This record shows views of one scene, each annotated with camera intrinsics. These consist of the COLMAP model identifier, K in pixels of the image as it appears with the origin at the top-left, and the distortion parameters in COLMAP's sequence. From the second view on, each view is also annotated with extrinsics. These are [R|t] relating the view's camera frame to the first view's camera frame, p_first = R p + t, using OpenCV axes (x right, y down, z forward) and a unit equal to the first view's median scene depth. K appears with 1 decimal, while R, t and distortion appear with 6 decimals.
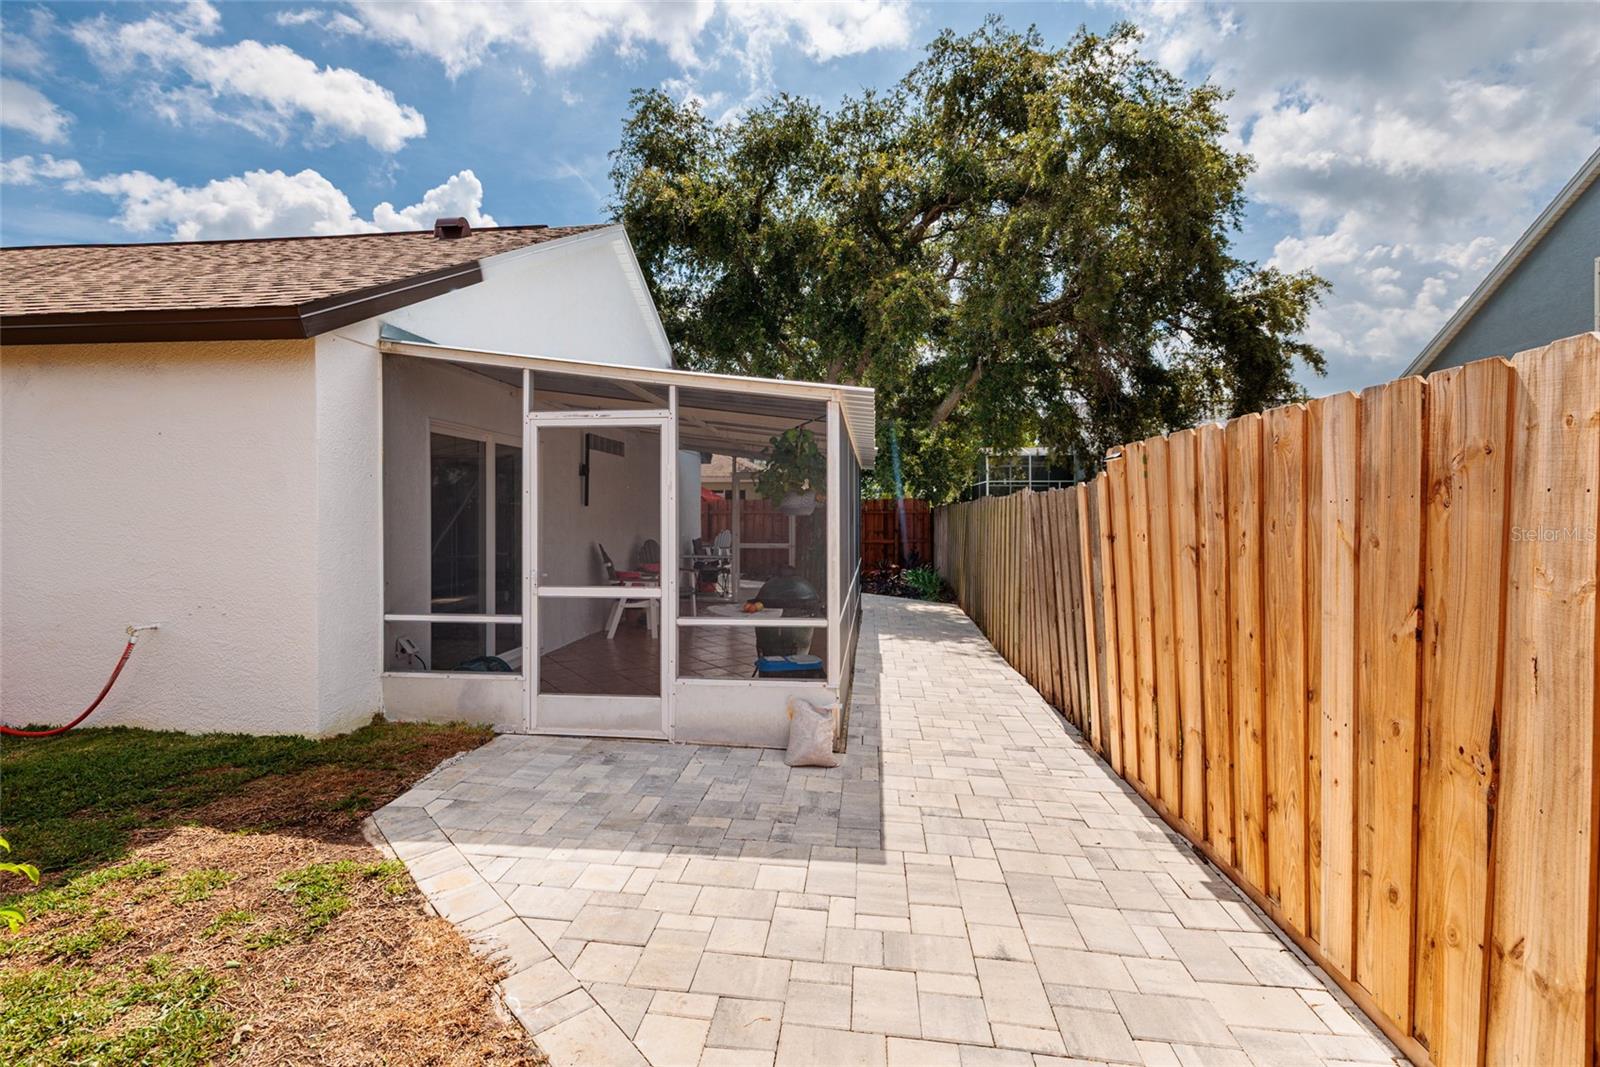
lens RADIAL K [[697.2, 0, 801.8], [0, 697.2, 526.3], [0, 0, 1]] dist [-0.000029, 0.000478]
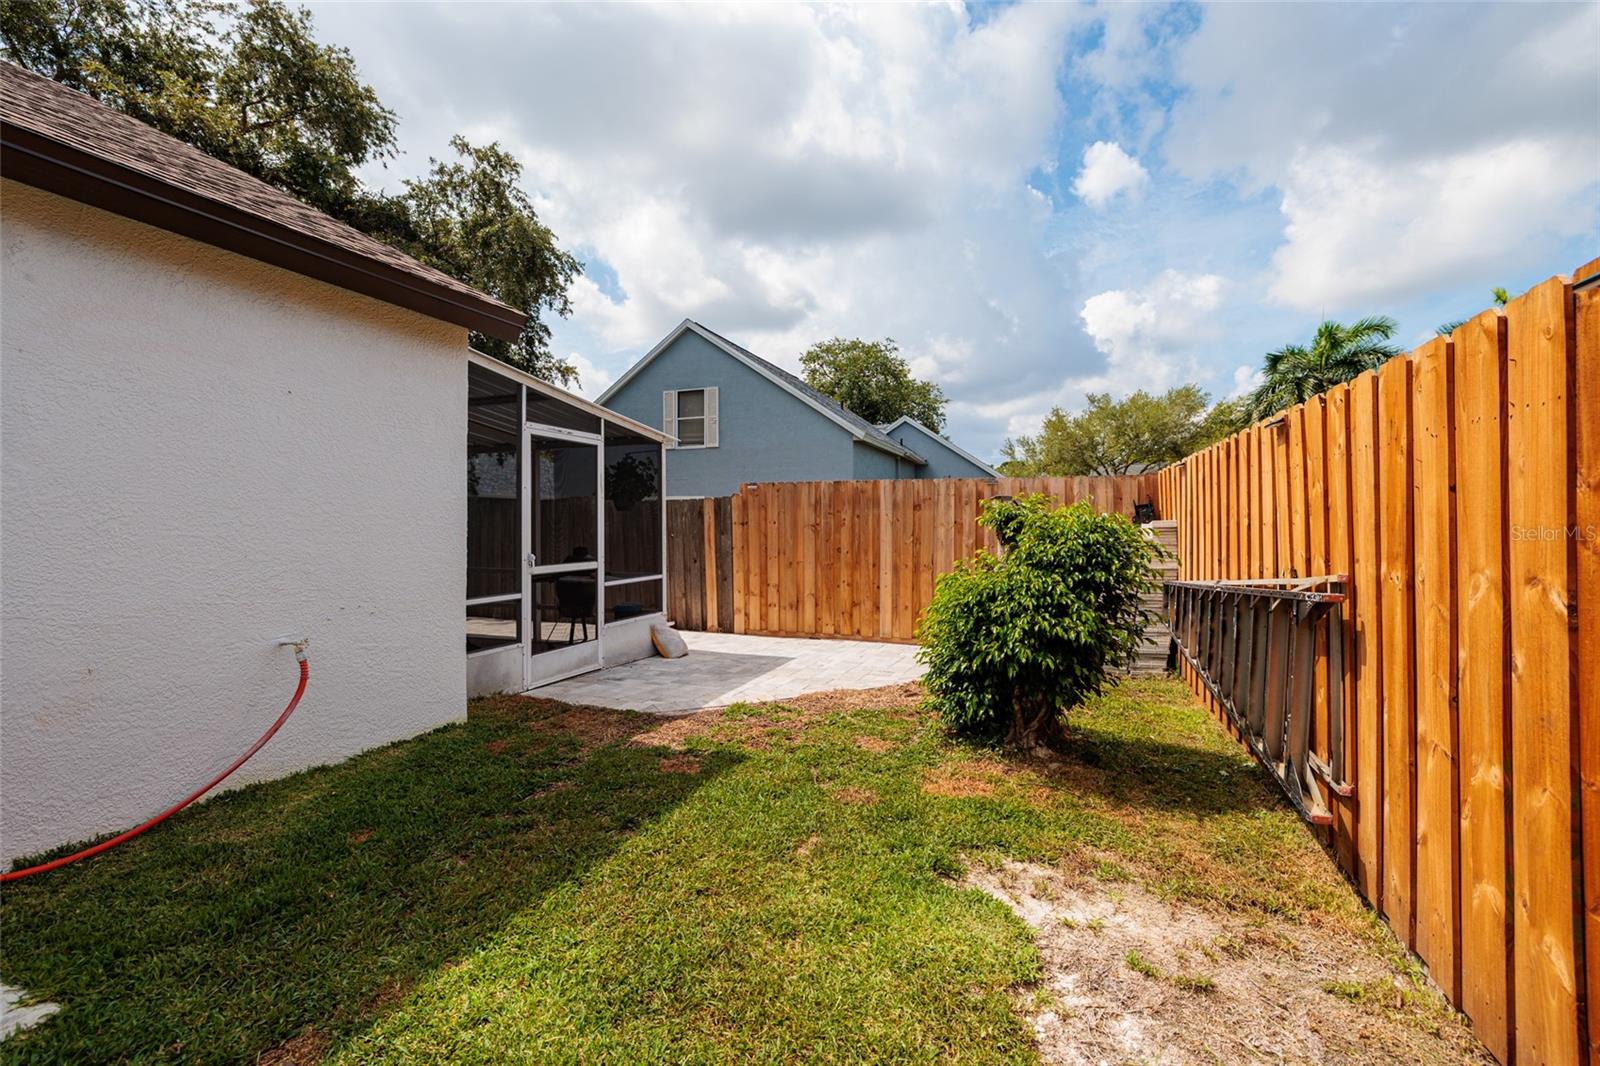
lens RADIAL K [[672.6, 0, 801.7], [0, 672.6, 519.5], [0, 0, 1]] dist [0.003188, 0.000596]
pose [[0.273423, 0.005734, 0.961877, -1.885511], [0.012753, 0.999873, -0.009586, 0.031105], [-0.961809, 0.014888, 0.273315, 0.315933]]
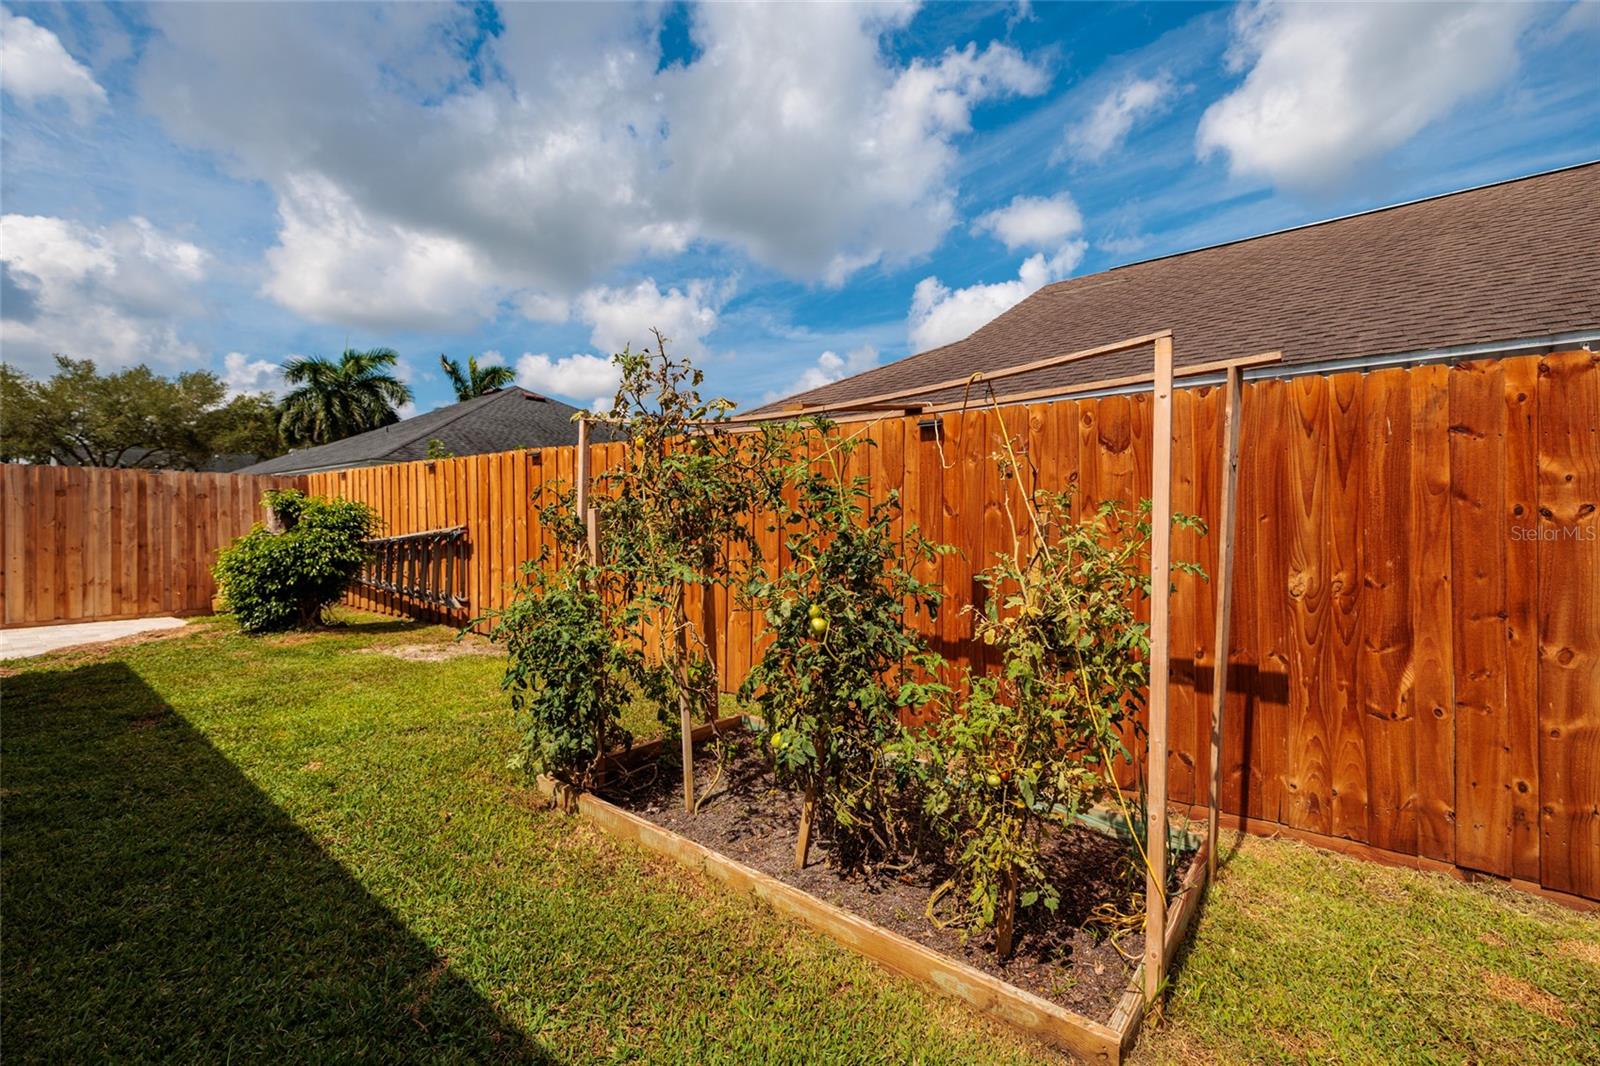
lens RADIAL K [[672.6, 0, 801.7], [0, 672.6, 519.5], [0, 0, 1]] dist [0.003188, 0.000596]
pose [[-0.854768, -0.000843, 0.519009, -3.125734], [0.010905, 0.999749, 0.019585, 0.049291], [-0.518895, 0.022400, -0.854544, 1.290329]]
